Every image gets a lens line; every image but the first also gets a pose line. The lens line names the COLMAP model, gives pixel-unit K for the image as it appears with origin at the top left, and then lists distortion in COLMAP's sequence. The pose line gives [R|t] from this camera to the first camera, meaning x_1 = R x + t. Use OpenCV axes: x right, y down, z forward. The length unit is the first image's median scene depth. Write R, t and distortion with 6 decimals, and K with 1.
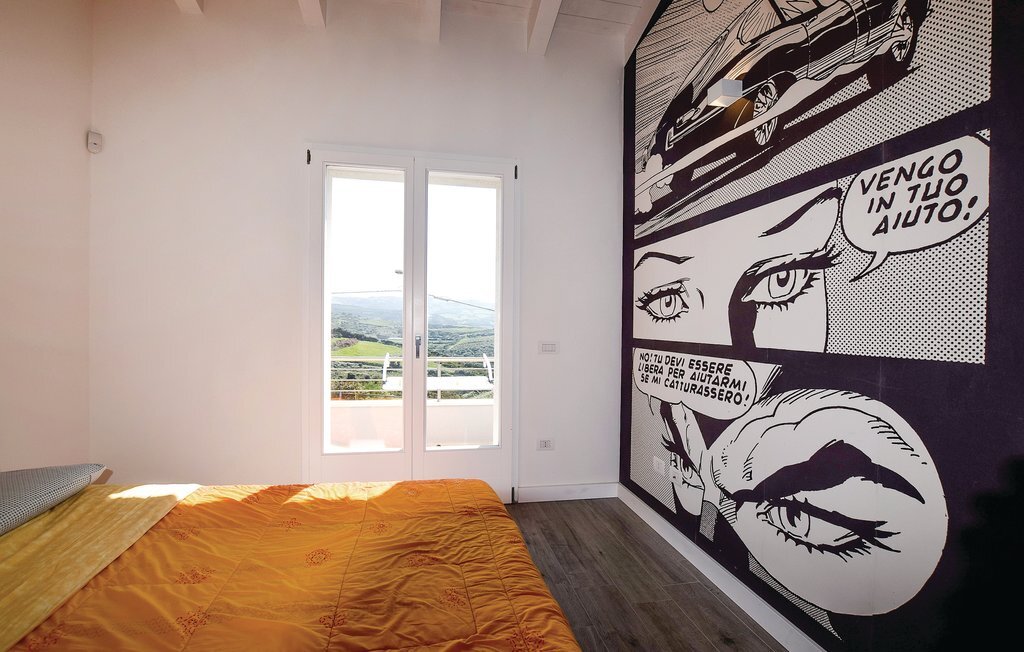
lens RADIAL K [[457.4, 0, 509.2], [0, 457.4, 329.3], [0, 0, 1]] dist [-0.030128, 0.005924]
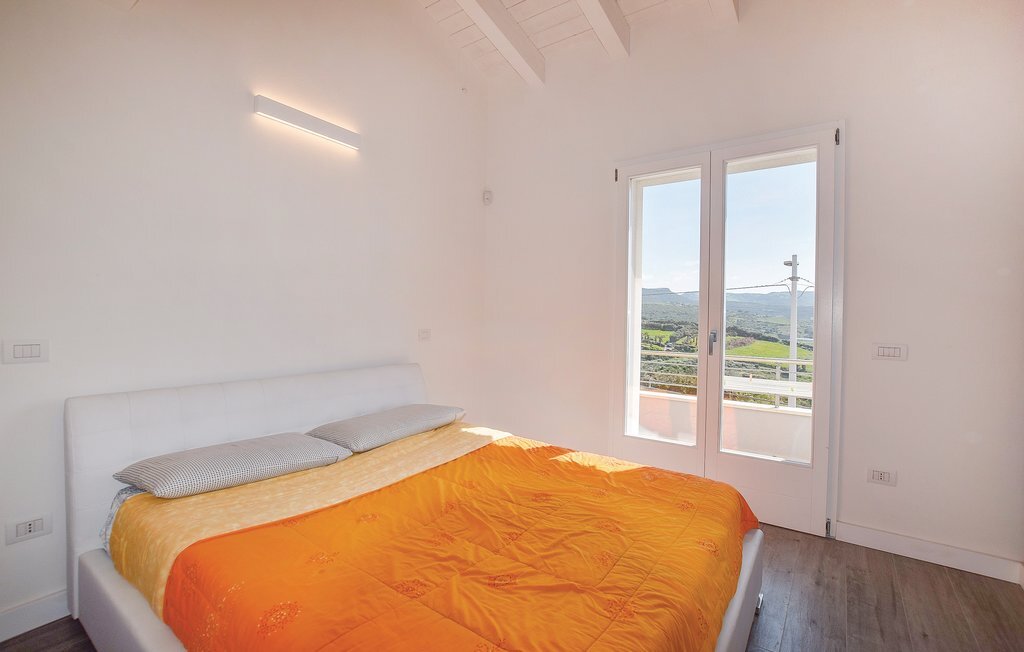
lens RADIAL K [[457.4, 0, 507.5], [0, 457.4, 323.2], [0, 0, 1]] dist [-0.030128, 0.005924]
pose [[0.678520, 0.008006, -0.734539, 0.345727], [-0.014307, 0.999895, -0.002317, 0.004734], [0.734443, 0.012081, 0.678563, 0.026342]]
